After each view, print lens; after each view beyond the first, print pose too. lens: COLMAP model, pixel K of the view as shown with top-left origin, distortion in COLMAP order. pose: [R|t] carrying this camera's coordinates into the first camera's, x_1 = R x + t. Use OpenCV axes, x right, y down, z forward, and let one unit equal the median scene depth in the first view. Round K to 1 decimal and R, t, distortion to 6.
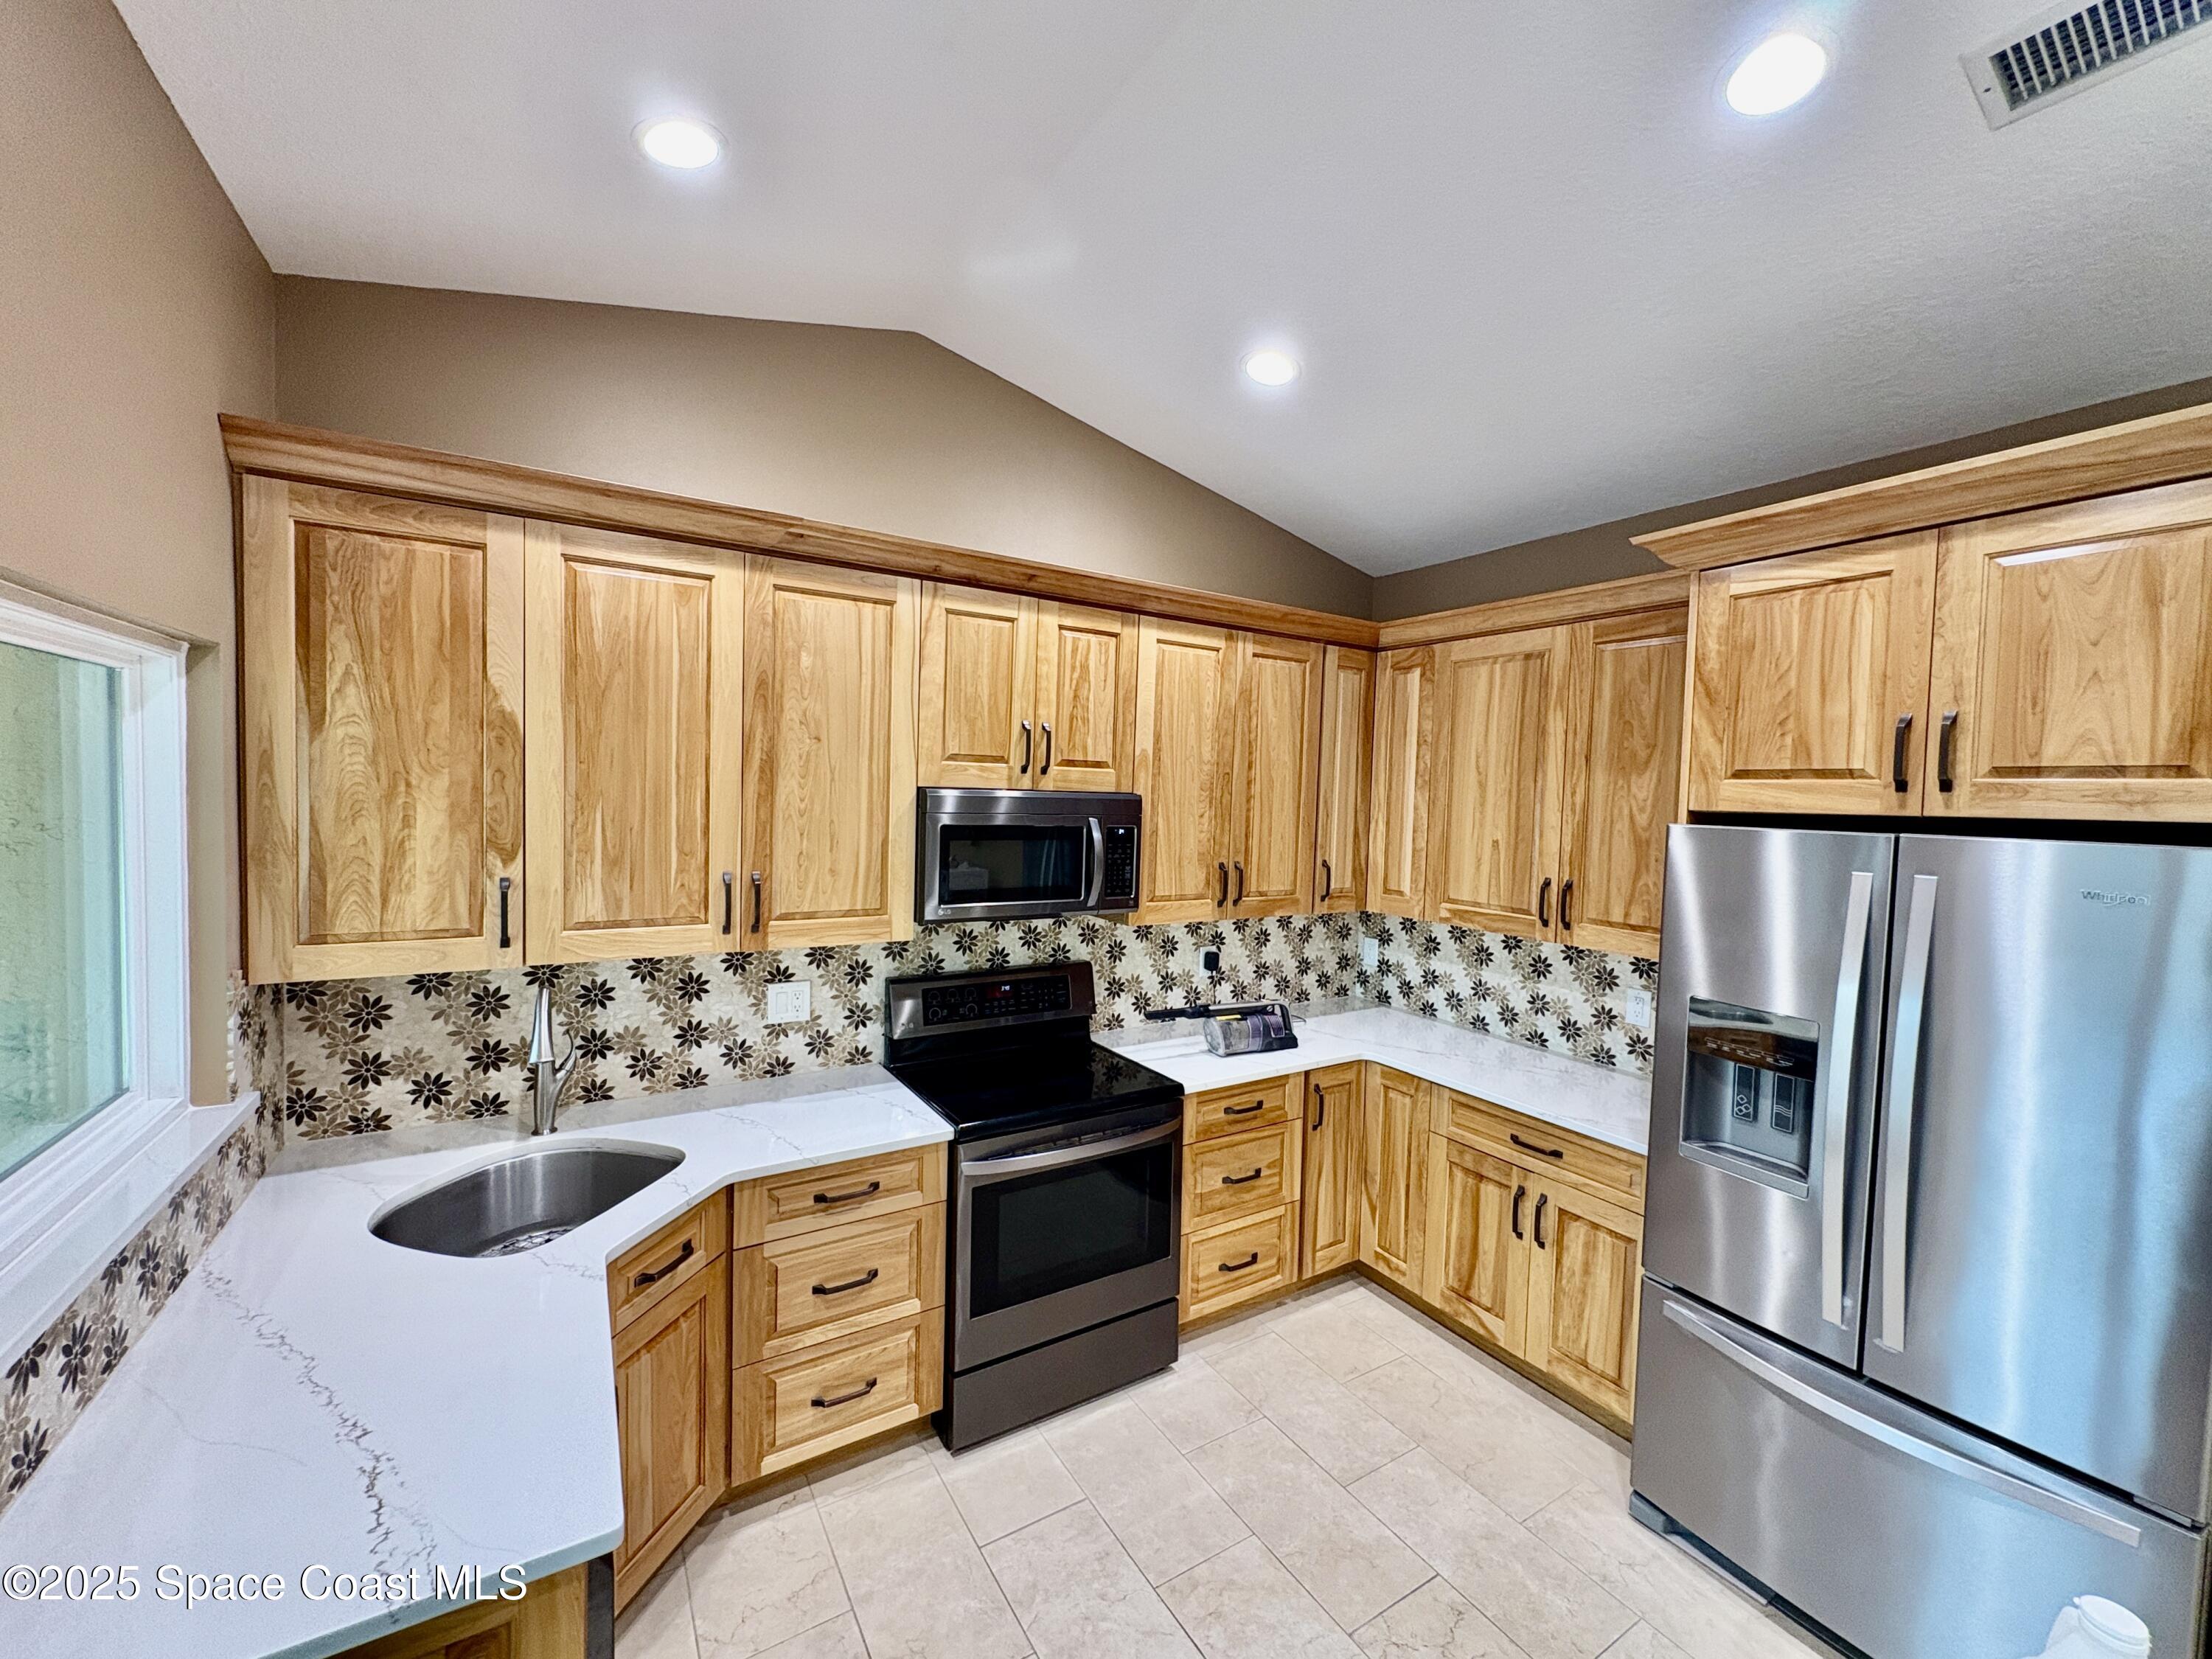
lens RADIAL K [[882.0, 0, 1102.5], [0, 882.0, 829.5], [0, 0, 1]] dist [0.001283, 0.000321]
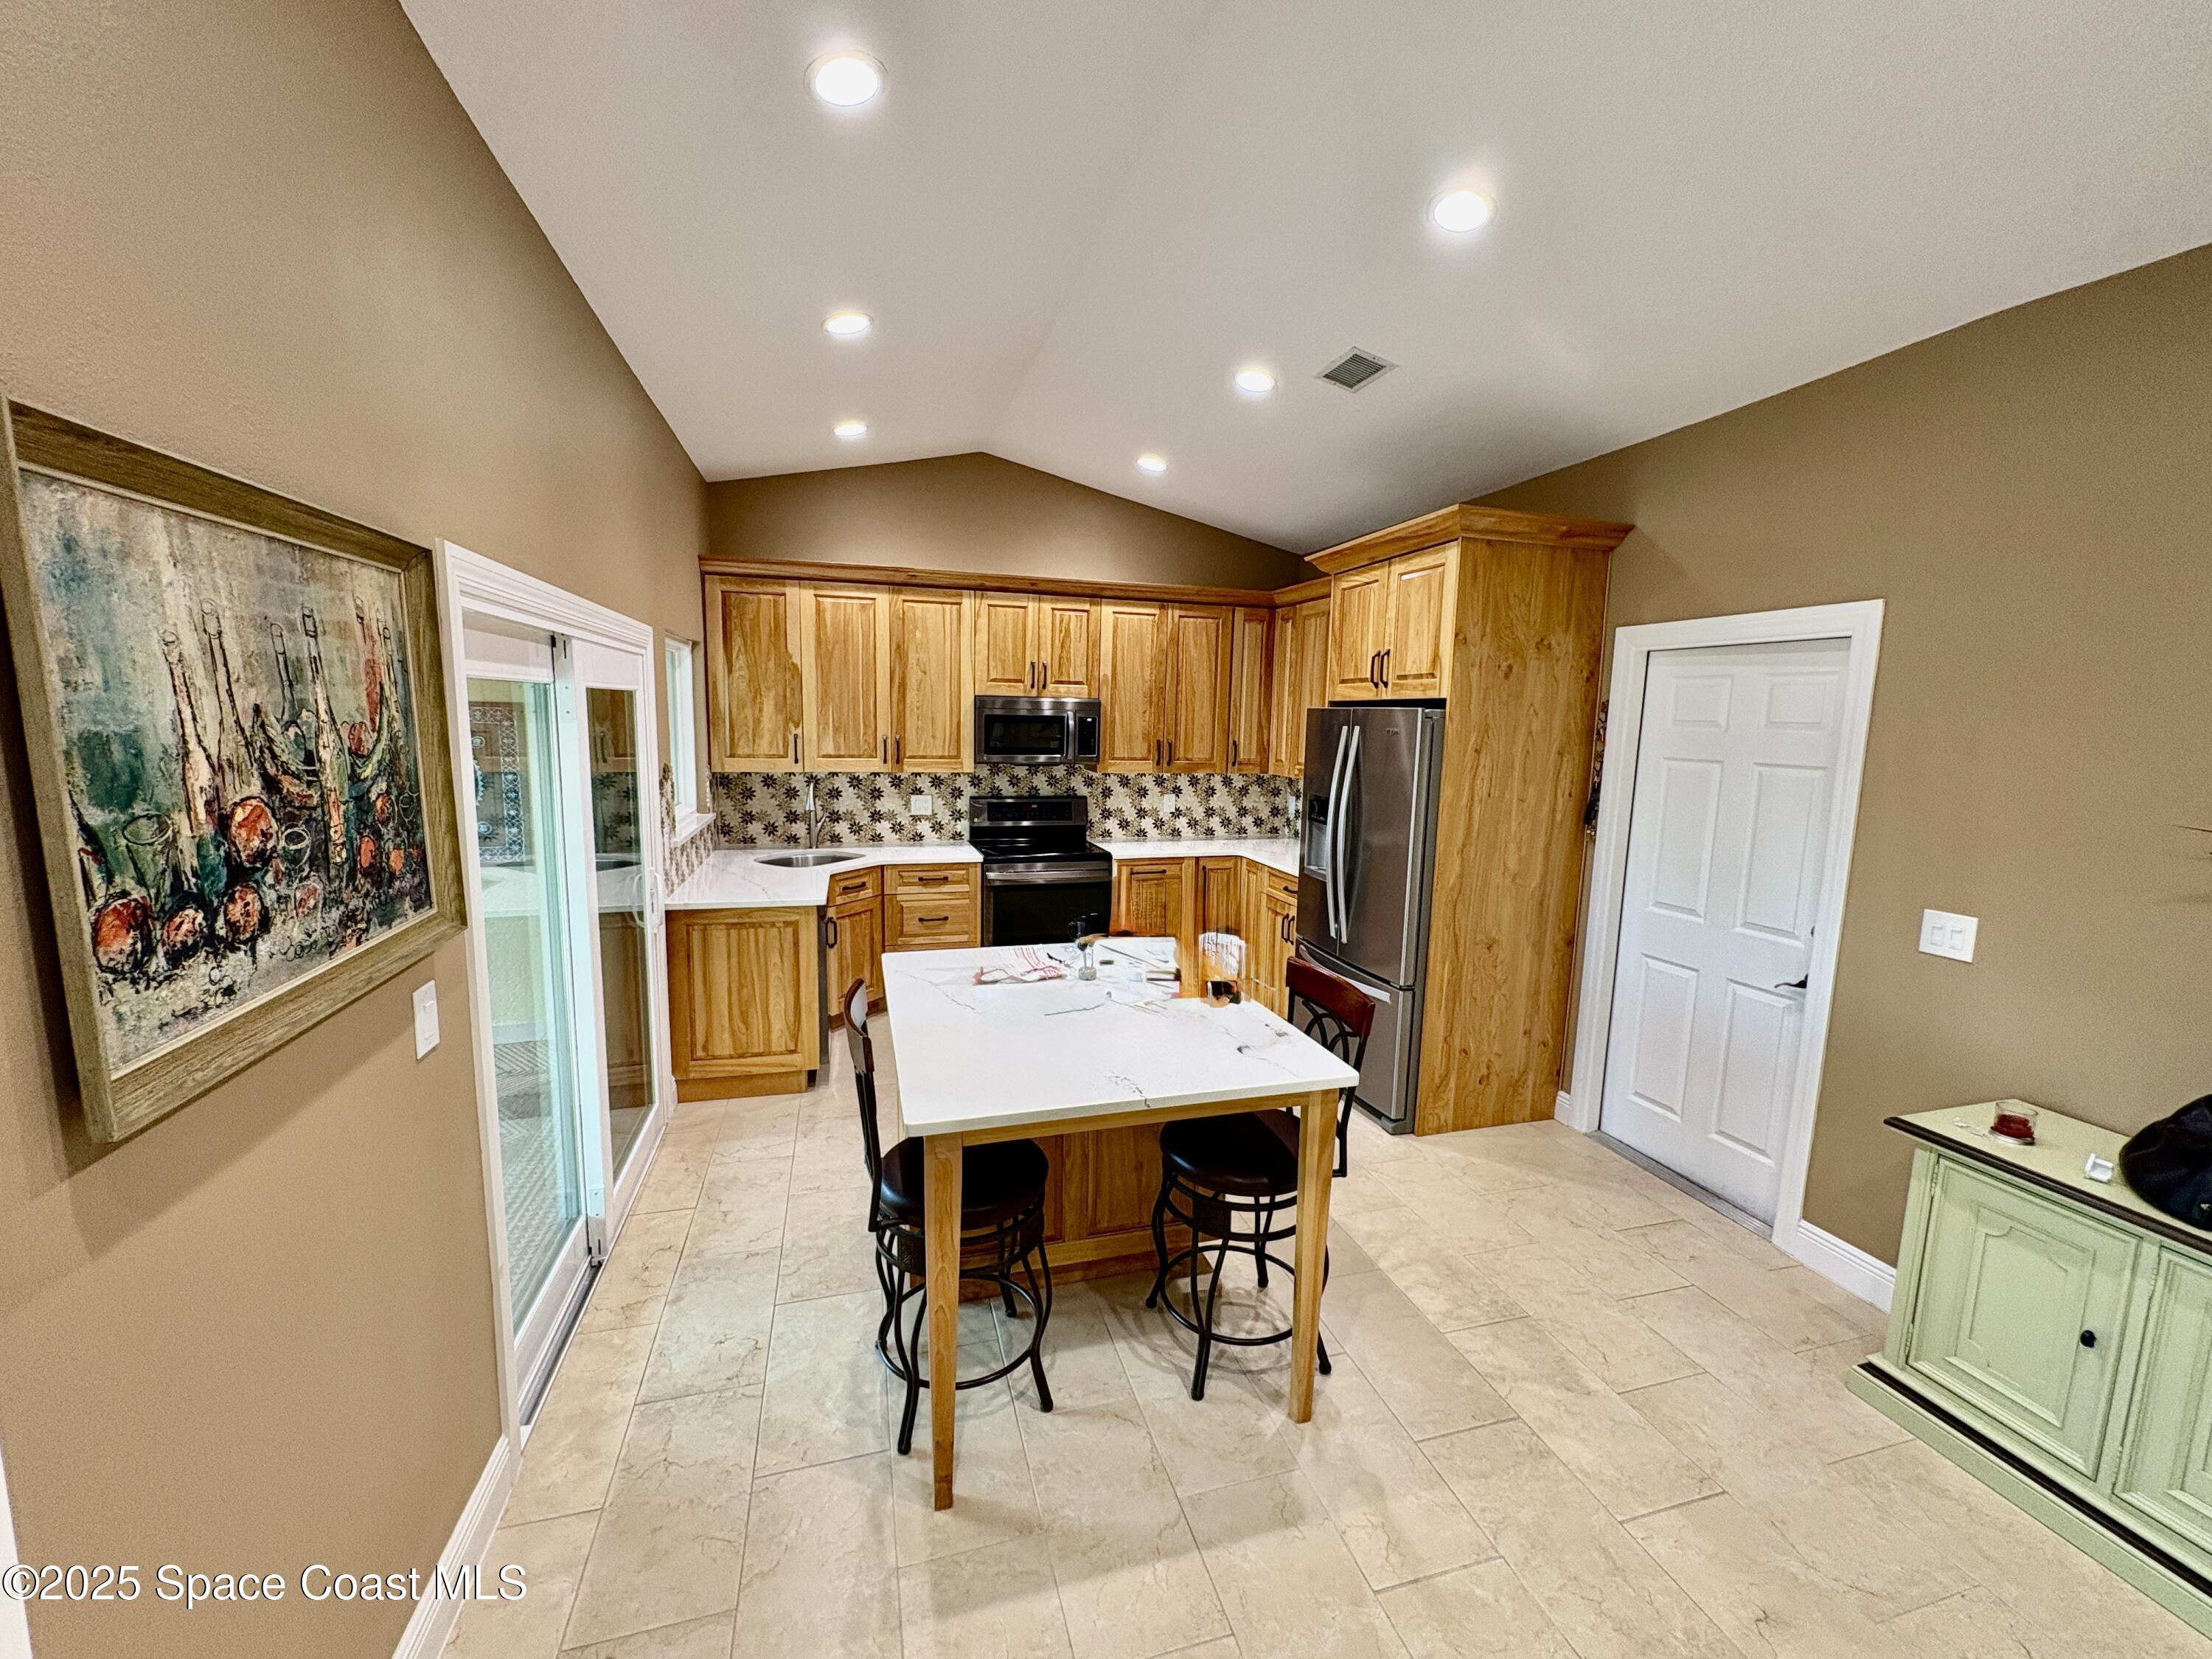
lens RADIAL K [[882.0, 0, 1103.3], [0, 882.0, 829.2], [0, 0, 1]] dist [0.001283, 0.000321]
pose [[0.963537, 0.027698, -0.266136, 0.627134], [-0.006114, 0.996647, 0.081591, 0.091441], [0.267503, -0.076989, 0.960476, -0.890824]]
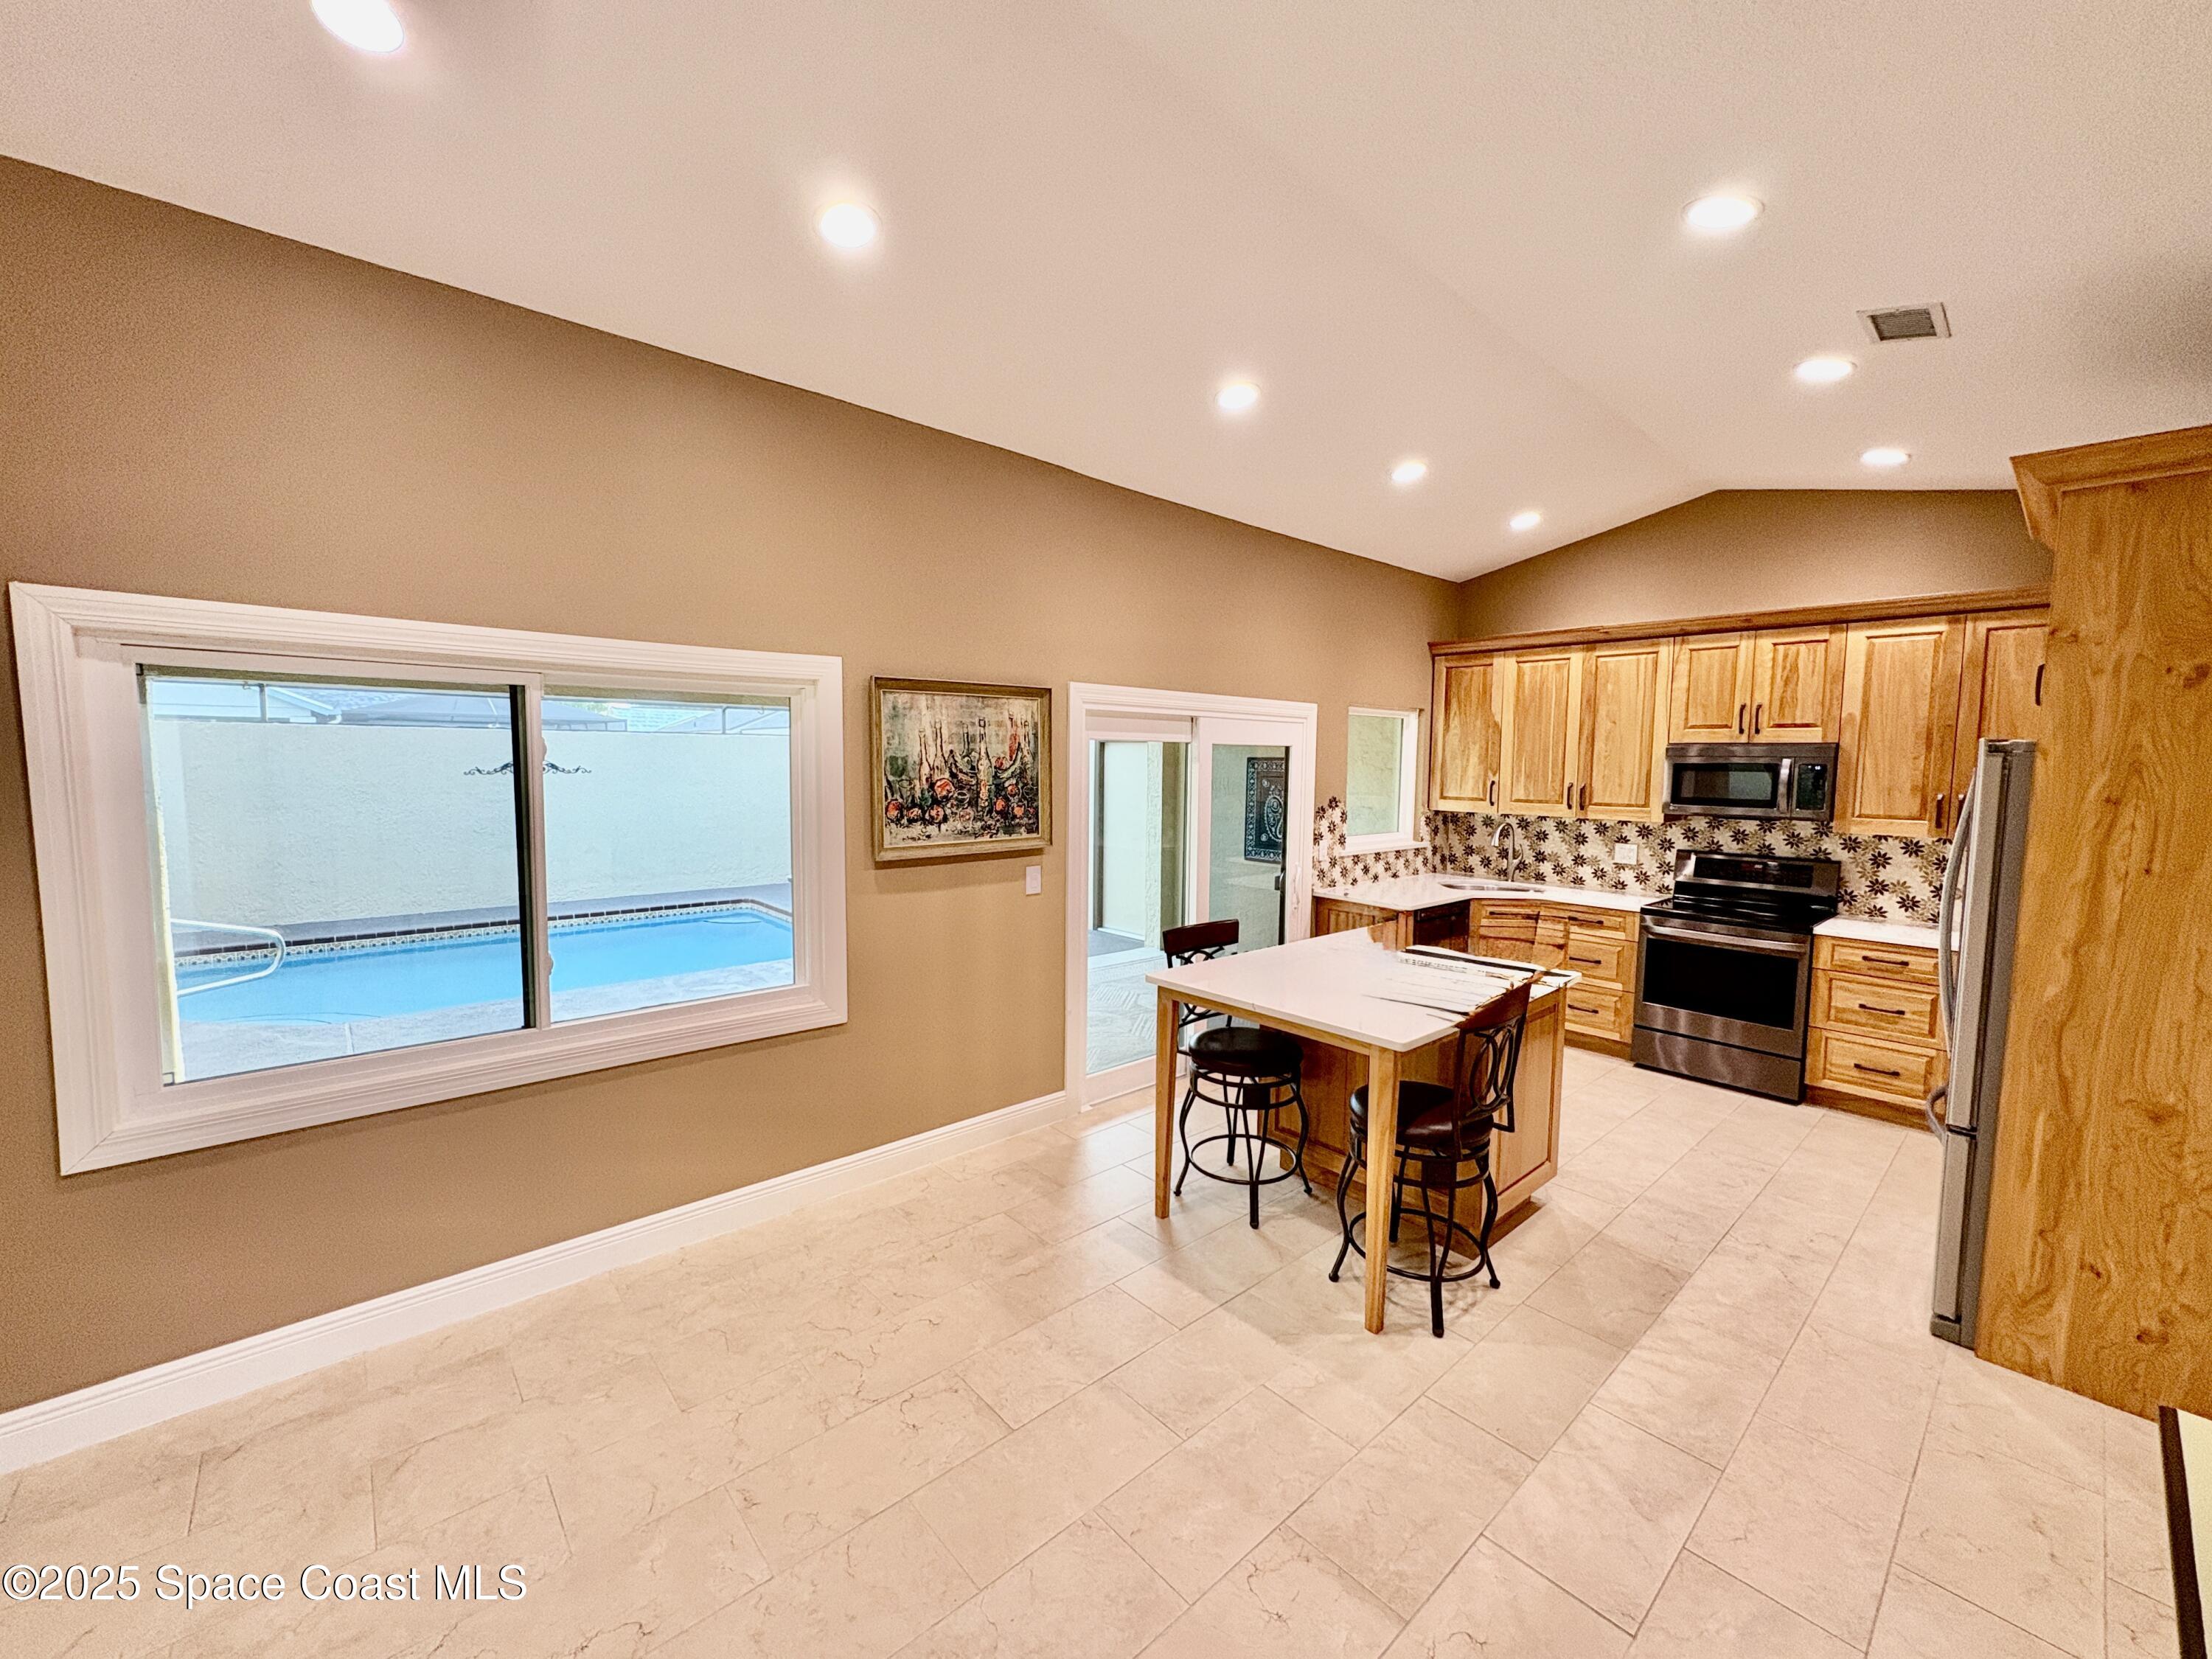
lens RADIAL K [[882.0, 0, 1111.5], [0, 882.0, 830.3], [0, 0, 1]] dist [0.001283, 0.000321]
pose [[0.179326, 0.053997, -0.982307, 1.527364], [-0.050505, 0.997681, 0.045622, 0.118725], [0.982492, 0.041430, 0.181638, -0.569092]]
